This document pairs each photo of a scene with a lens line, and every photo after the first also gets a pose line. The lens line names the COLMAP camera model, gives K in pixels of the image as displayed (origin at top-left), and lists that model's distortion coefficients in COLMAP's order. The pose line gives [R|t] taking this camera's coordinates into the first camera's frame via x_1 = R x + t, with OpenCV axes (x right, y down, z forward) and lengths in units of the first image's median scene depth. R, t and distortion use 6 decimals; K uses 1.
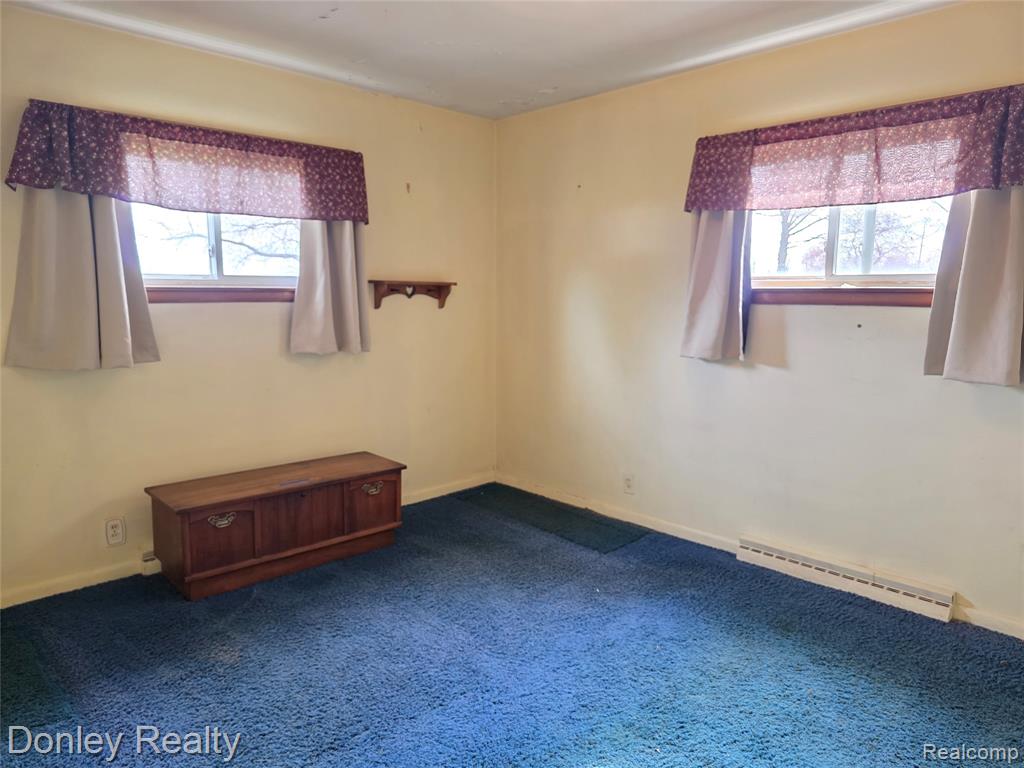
lens RADIAL K [[688.6, 0, 517.2], [0, 688.6, 382.0], [0, 0, 1]] dist [0.067147, -0.070178]
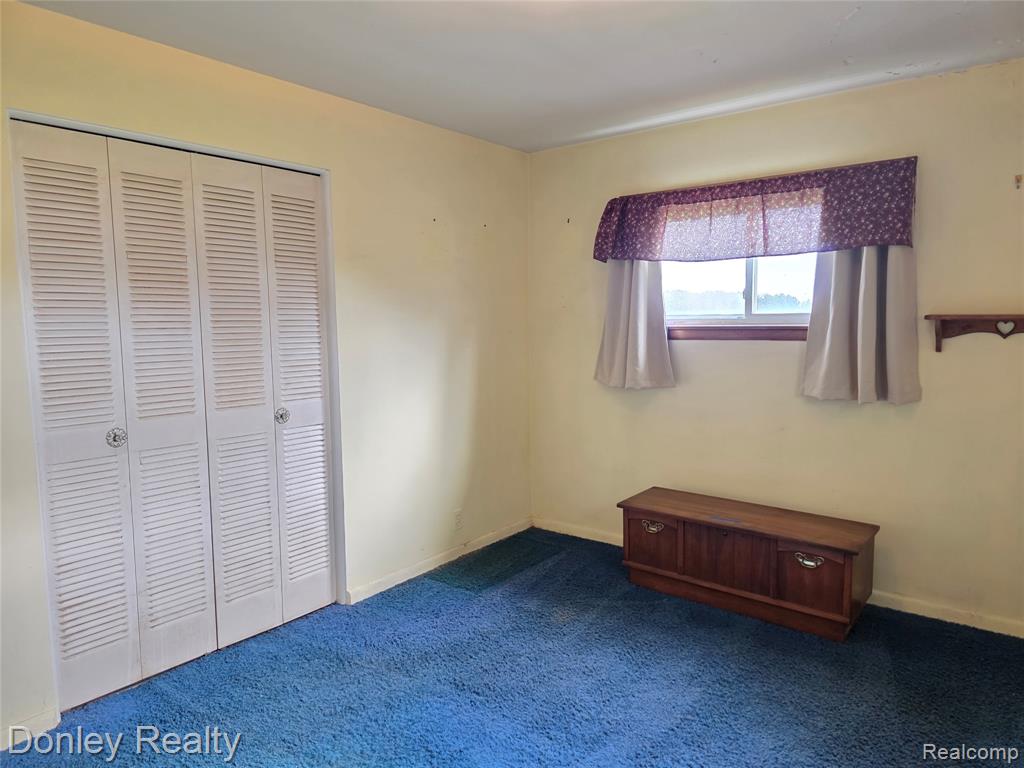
lens RADIAL K [[658.0, 0, 513.7], [0, 658.0, 390.6], [0, 0, 1]] dist [0.004607, 0.001169]
pose [[0.148266, 0.094171, -0.984454, 0.526564], [-0.125813, 0.989164, 0.075673, -0.070217], [0.980912, 0.112638, 0.158508, 0.502433]]
